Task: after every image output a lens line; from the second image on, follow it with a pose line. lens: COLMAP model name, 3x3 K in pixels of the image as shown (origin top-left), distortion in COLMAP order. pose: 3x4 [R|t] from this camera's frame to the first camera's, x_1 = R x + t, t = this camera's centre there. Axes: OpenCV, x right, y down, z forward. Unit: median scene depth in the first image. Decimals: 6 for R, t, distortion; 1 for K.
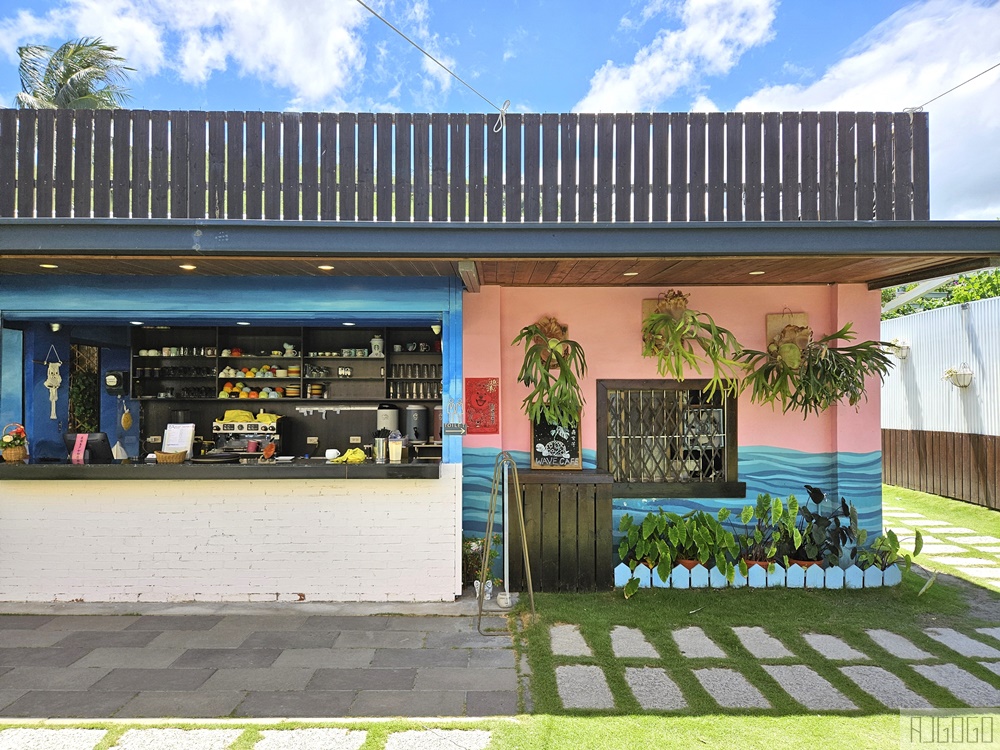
lens RADIAL K [[679.5, 0, 500.0], [0, 679.5, 375.0], [0, 0, 1]] dist [0.075110, -0.062024]
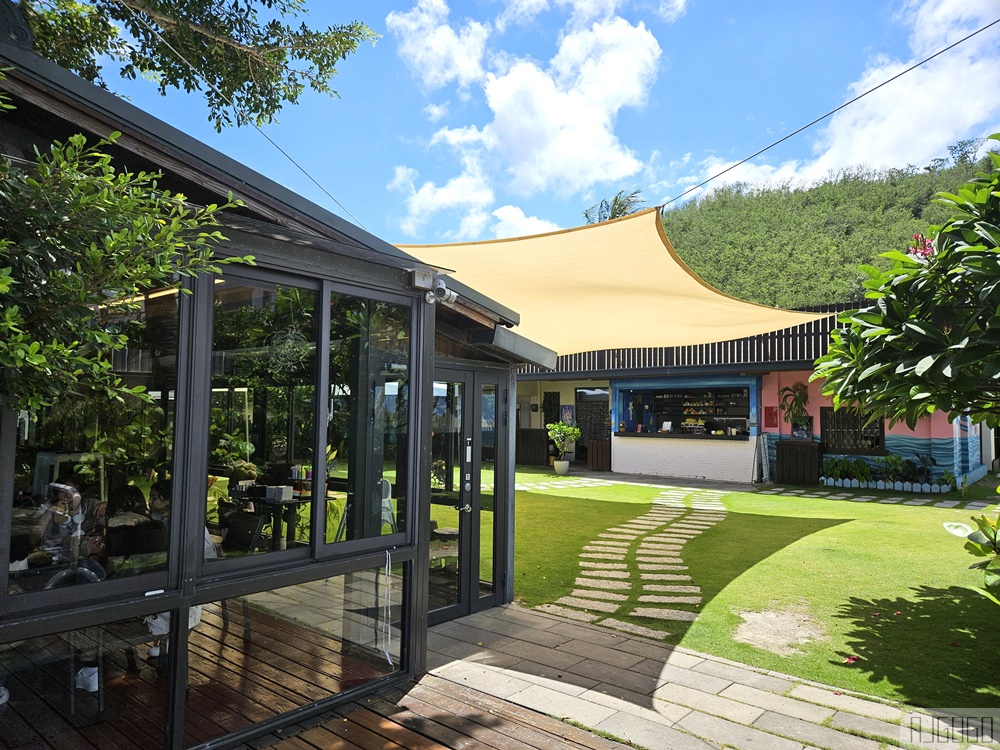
lens RADIAL K [[679.5, 0, 500.0], [0, 679.5, 375.0], [0, 0, 1]] dist [0.075110, -0.062024]
pose [[0.759542, -0.034131, -0.649562, 0.901245], [0.013988, 0.999248, -0.036150, -0.035324], [0.650308, 0.018372, 0.759449, -1.707665]]
